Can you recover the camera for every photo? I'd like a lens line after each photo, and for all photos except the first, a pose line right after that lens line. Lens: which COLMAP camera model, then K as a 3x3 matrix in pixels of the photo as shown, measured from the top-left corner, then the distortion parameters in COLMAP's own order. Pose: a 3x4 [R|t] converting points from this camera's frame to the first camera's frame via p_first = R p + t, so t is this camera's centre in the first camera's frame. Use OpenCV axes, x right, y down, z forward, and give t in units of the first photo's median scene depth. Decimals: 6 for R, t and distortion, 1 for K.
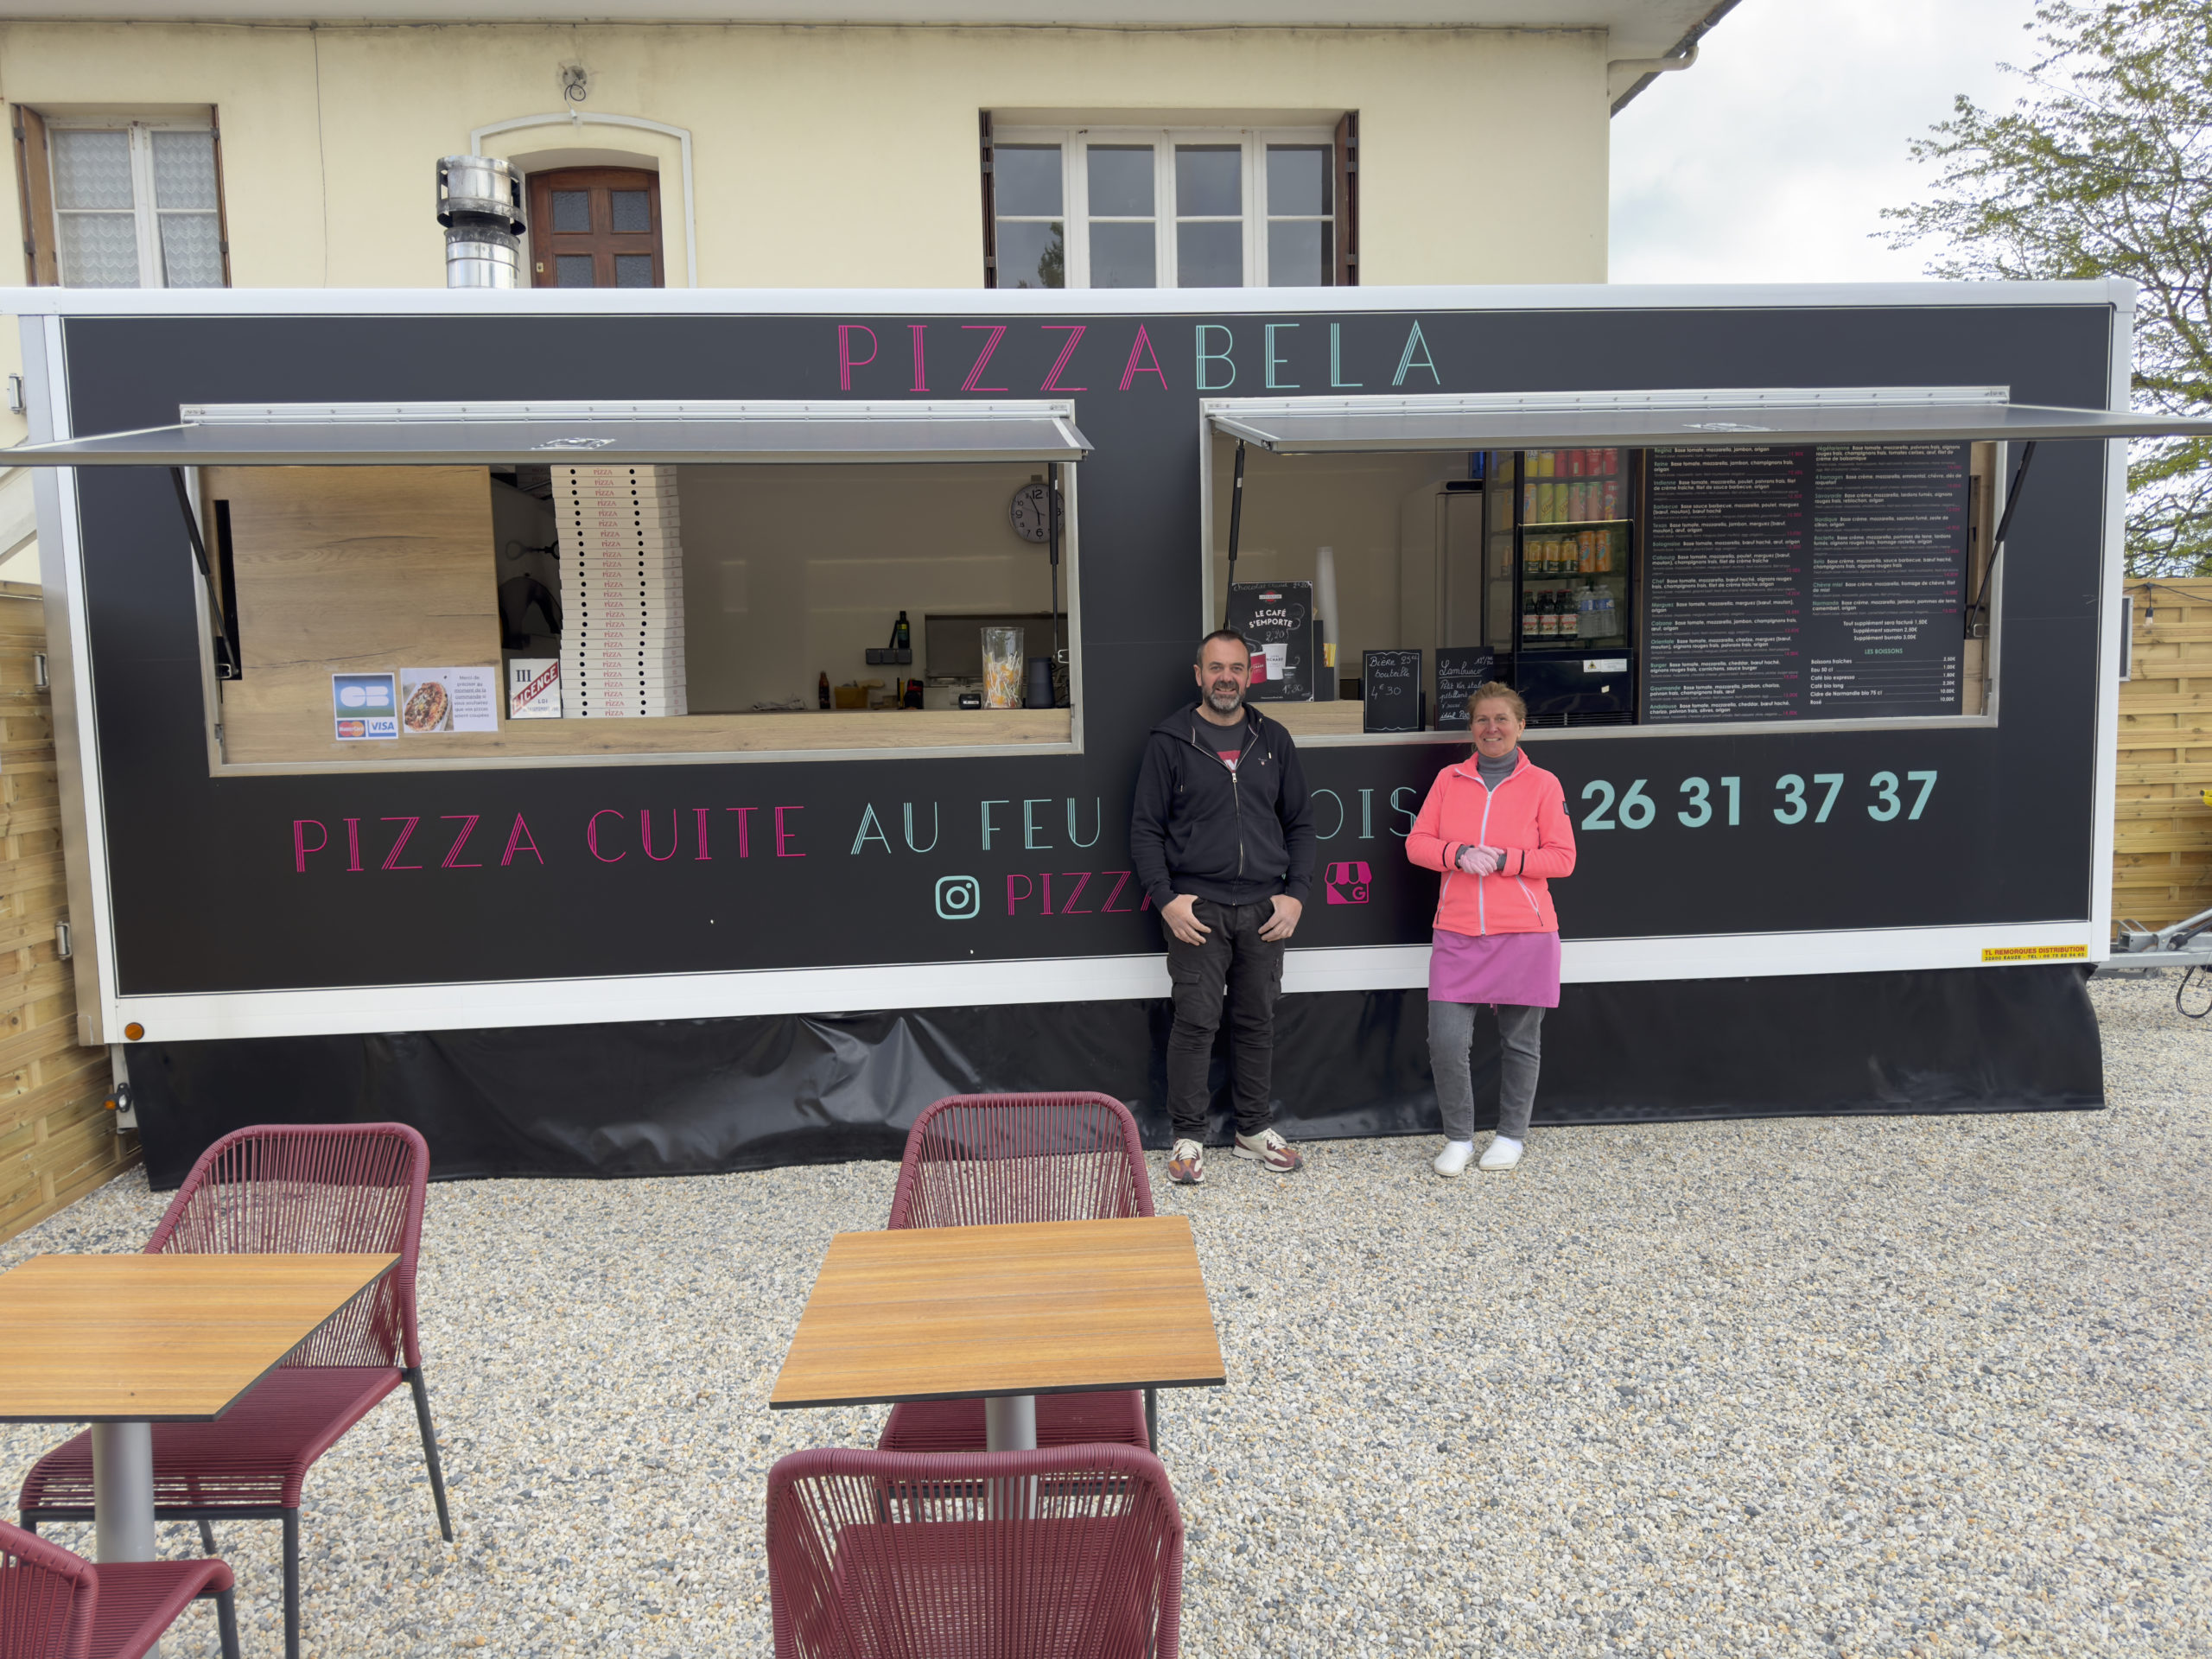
lens RADIAL K [[1521.8, 0, 1104.3], [0, 1521.8, 838.0], [0, 0, 1]] dist [0.048549, -0.053657]
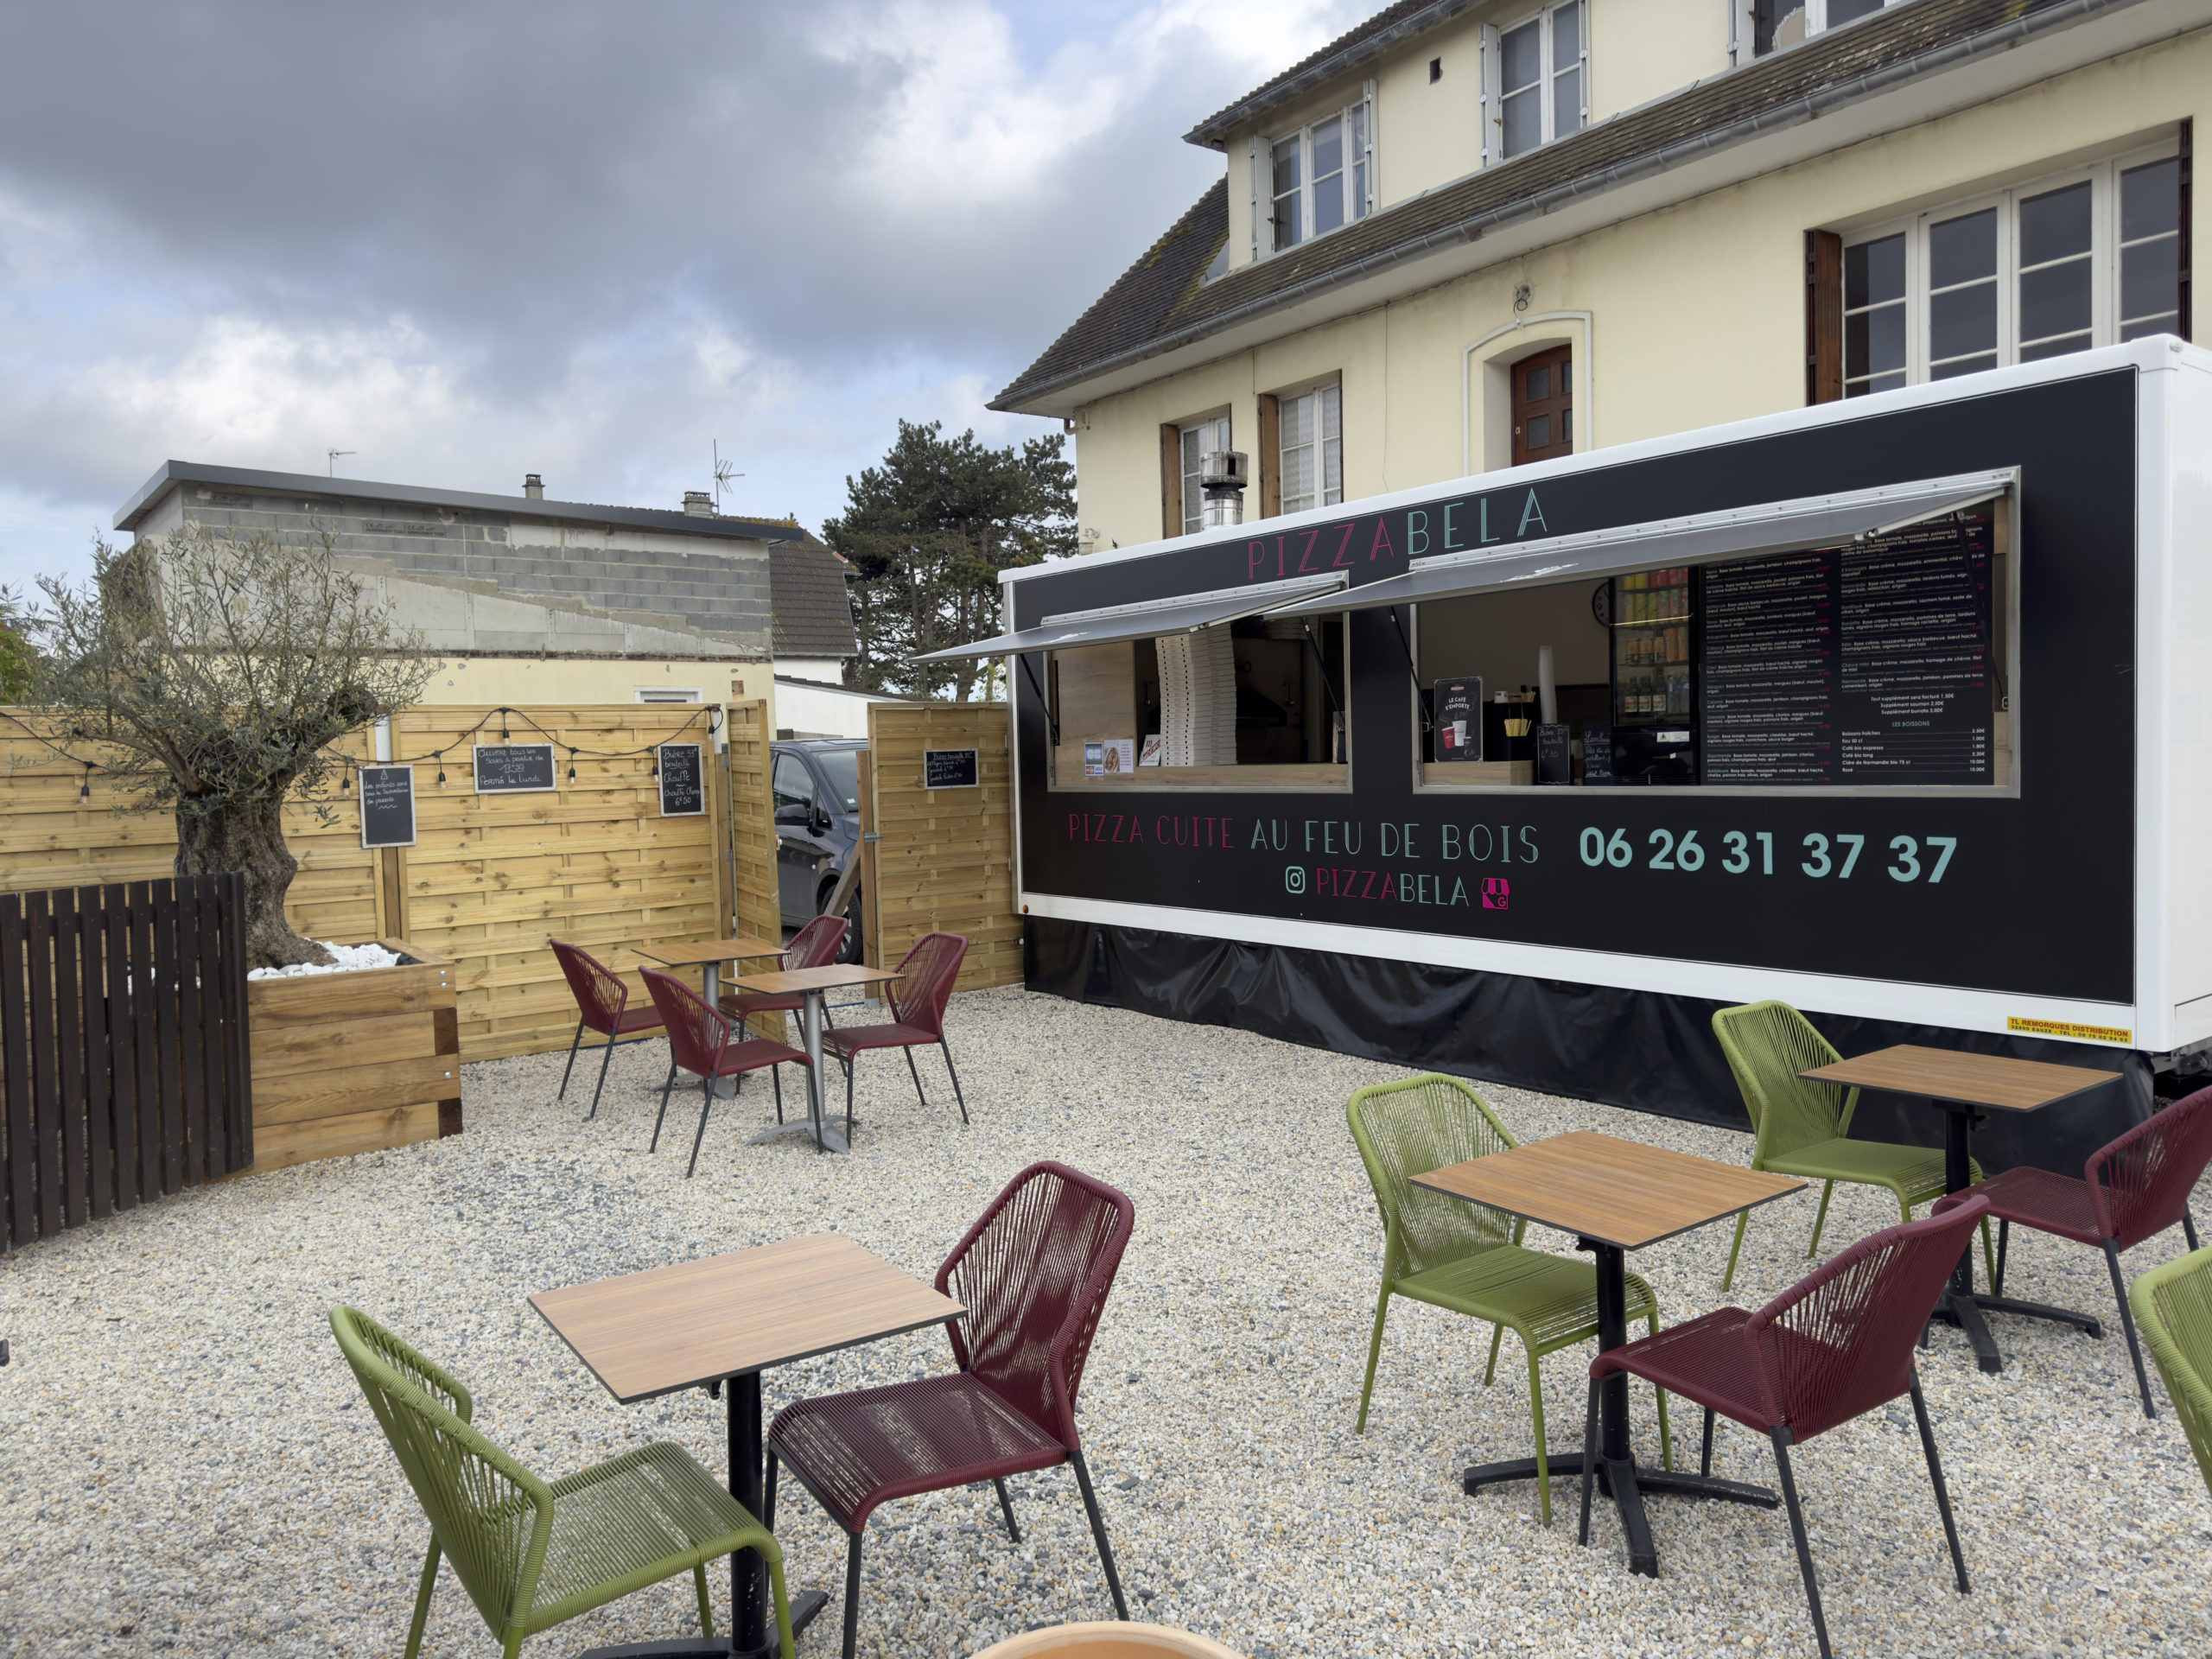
lens RADIAL K [[1545.4, 0, 1106.0], [0, 1545.4, 829.5], [0, 0, 1]] dist [-0.043903, -0.004616]
pose [[0.523753, 0.052180, -0.850271, 1.137901], [-0.063610, 0.997731, 0.022046, -0.035991], [0.849492, 0.042539, 0.525884, -0.036998]]
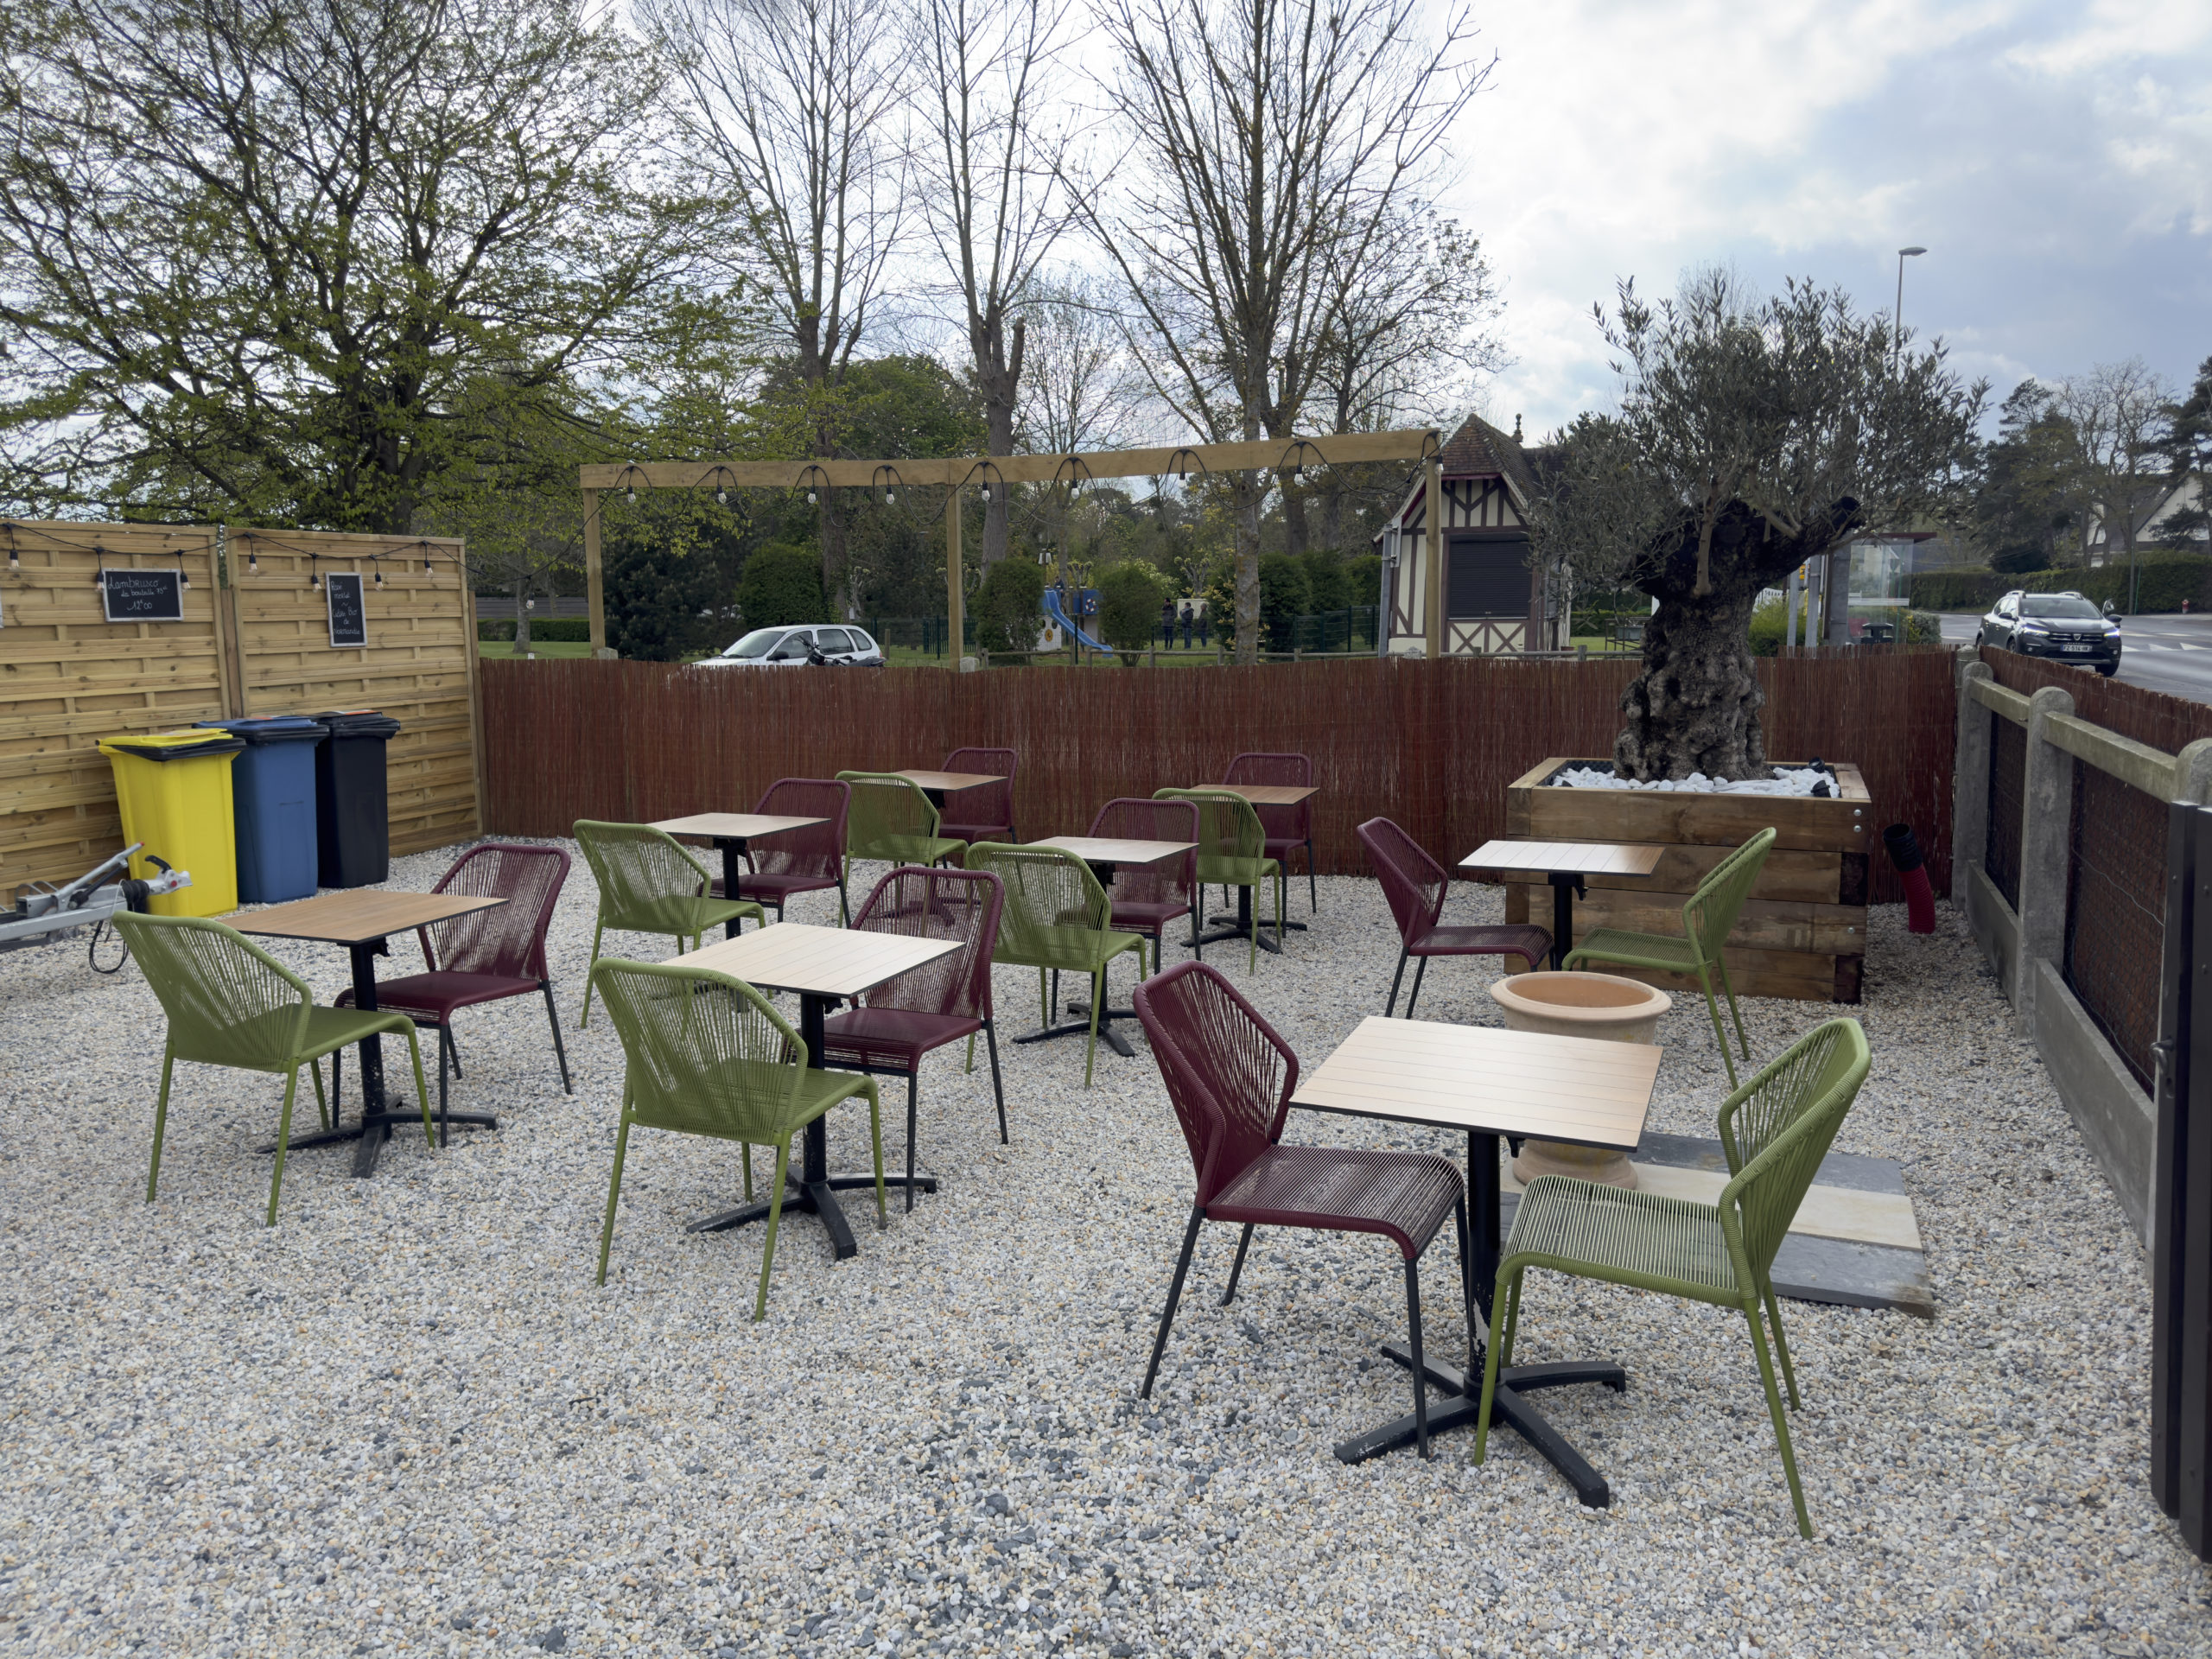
lens RADIAL K [[1545.4, 0, 1106.0], [0, 1545.4, 829.5], [0, 0, 1]] dist [-0.043903, -0.004616]
pose [[0.399585, -0.111658, 0.909871, 0.103392], [0.087356, 0.992675, 0.083456, 0.001533], [-0.912525, 0.046135, 0.406412, 0.030394]]
